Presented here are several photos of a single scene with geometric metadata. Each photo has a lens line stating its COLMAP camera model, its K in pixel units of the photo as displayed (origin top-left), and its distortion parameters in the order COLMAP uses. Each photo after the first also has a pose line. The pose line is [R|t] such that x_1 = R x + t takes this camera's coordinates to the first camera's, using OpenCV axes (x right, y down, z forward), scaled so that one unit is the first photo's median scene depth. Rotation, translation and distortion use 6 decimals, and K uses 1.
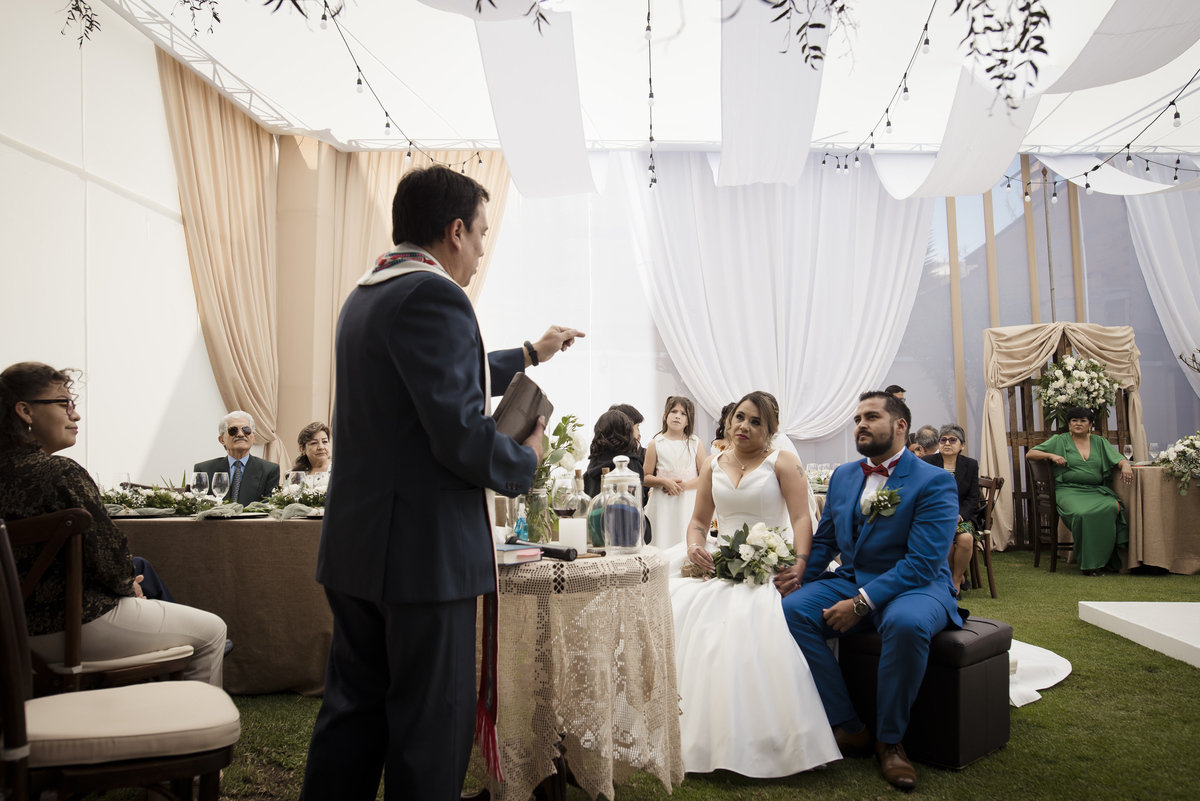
lens RADIAL K [[857.3, 0, 600.0], [0, 857.3, 400.5], [0, 0, 1]] dist [-0.061734, 0.049222]
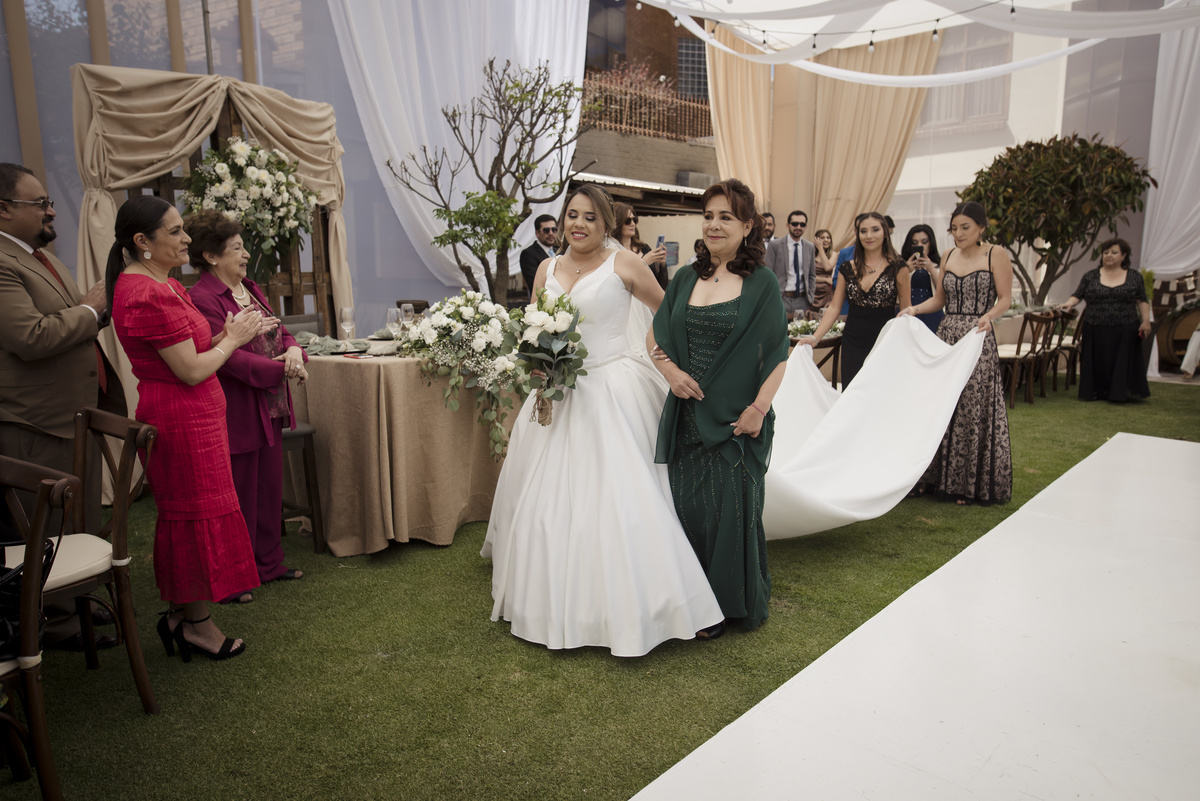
lens RADIAL K [[820.7, 0, 600.0], [0, 820.7, 400.5], [0, 0, 1]] dist [-0.053938, 0.044742]
pose [[0.591463, -0.126255, 0.796387, 0.247445], [-0.060695, 0.977892, 0.200107, -0.005547], [-0.804045, -0.166693, 0.570724, 0.473521]]
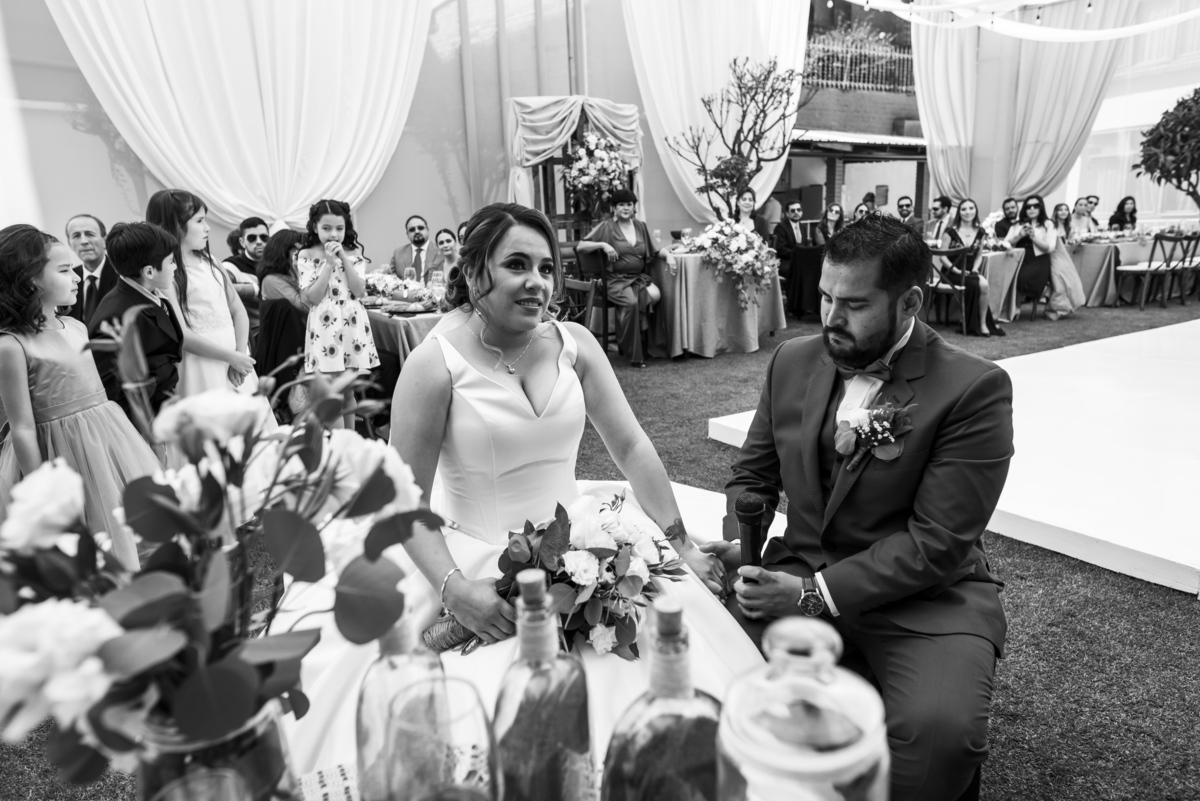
lens RADIAL K [[820.7, 0, 600.0], [0, 820.7, 400.5], [0, 0, 1]] dist [-0.053938, 0.044742]
pose [[0.782781, -0.152051, 0.603435, -0.039321], [-0.021680, 0.962438, 0.270634, -0.012513], [-0.621919, -0.224930, 0.750082, 0.233655]]
